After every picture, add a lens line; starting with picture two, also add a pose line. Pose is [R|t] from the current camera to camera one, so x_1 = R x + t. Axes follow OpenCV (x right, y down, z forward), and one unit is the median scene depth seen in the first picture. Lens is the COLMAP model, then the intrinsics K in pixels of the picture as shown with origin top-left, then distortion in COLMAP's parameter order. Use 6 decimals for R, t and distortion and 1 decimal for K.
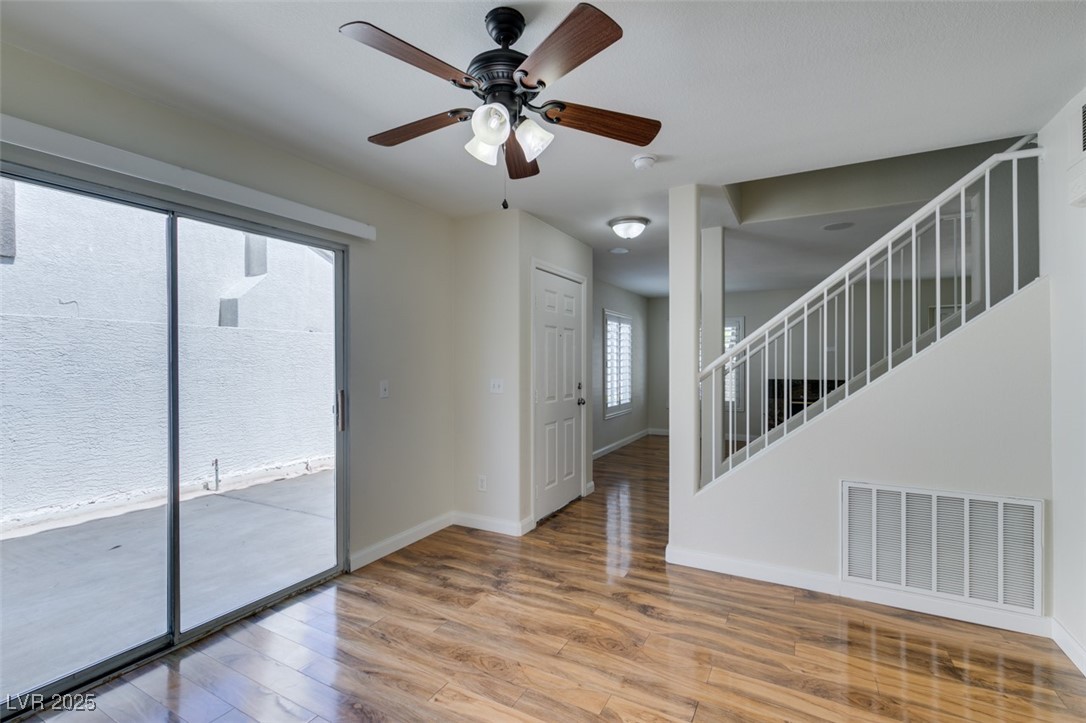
lens RADIAL K [[488.2, 0, 539.5], [0, 488.2, 369.4], [0, 0, 1]] dist [0.003025, -0.000245]
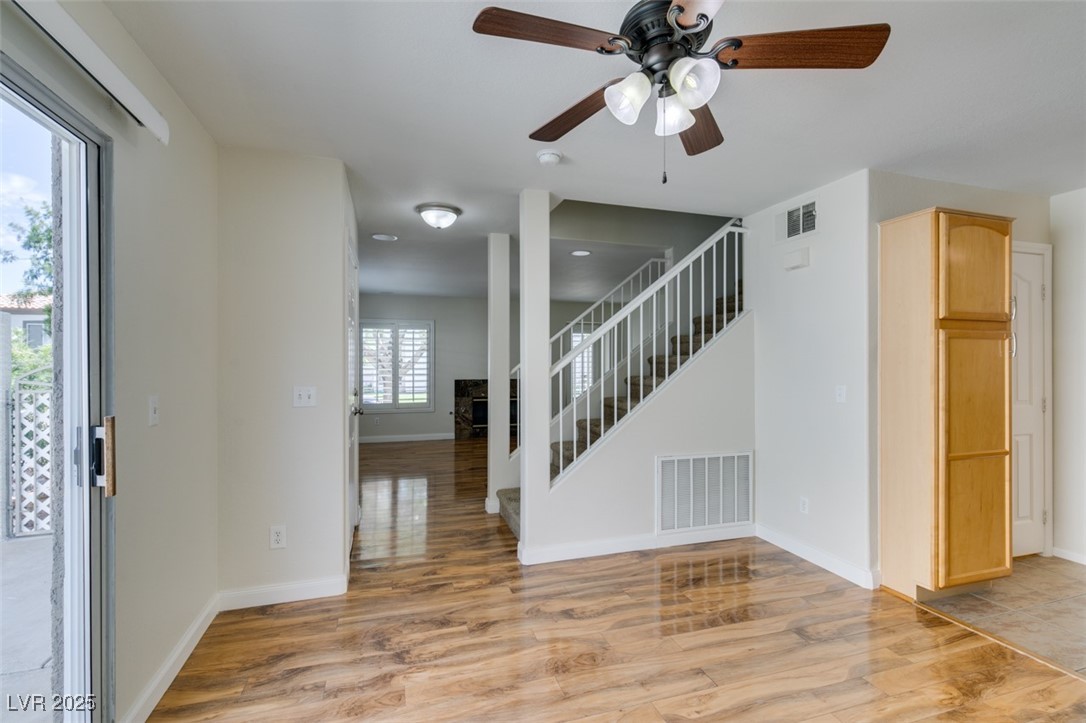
lens RADIAL K [[488.2, 0, 539.5], [0, 488.2, 369.4], [0, 0, 1]] dist [0.003025, -0.000245]
pose [[0.690850, -0.007319, 0.722961, -0.496676], [0.011005, 0.999939, -0.000393, -0.001948], [-0.722914, 0.008227, 0.690889, 0.335504]]
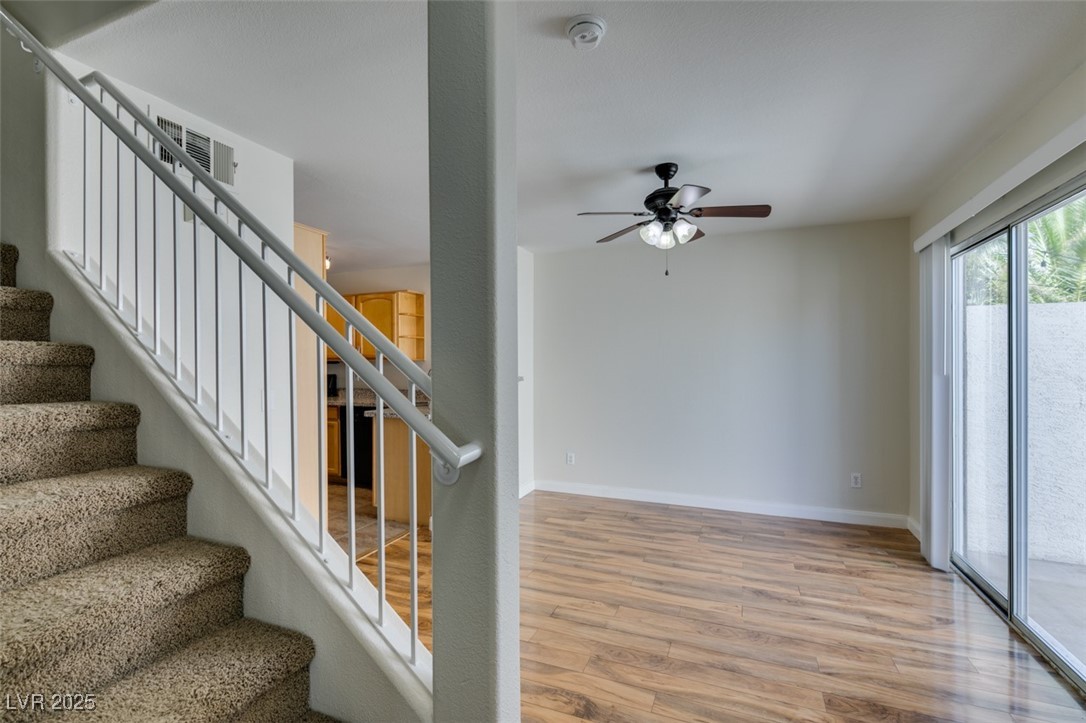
lens RADIAL K [[487.4, 0, 539.4], [0, 487.4, 365.1], [0, 0, 1]] dist [-0.001772, -0.000116]
pose [[-0.993927, 0.001952, -0.110021, 0.340846], [0.000122, 0.999862, 0.016641, -0.021434], [0.110039, 0.016526, -0.993790, 1.583891]]
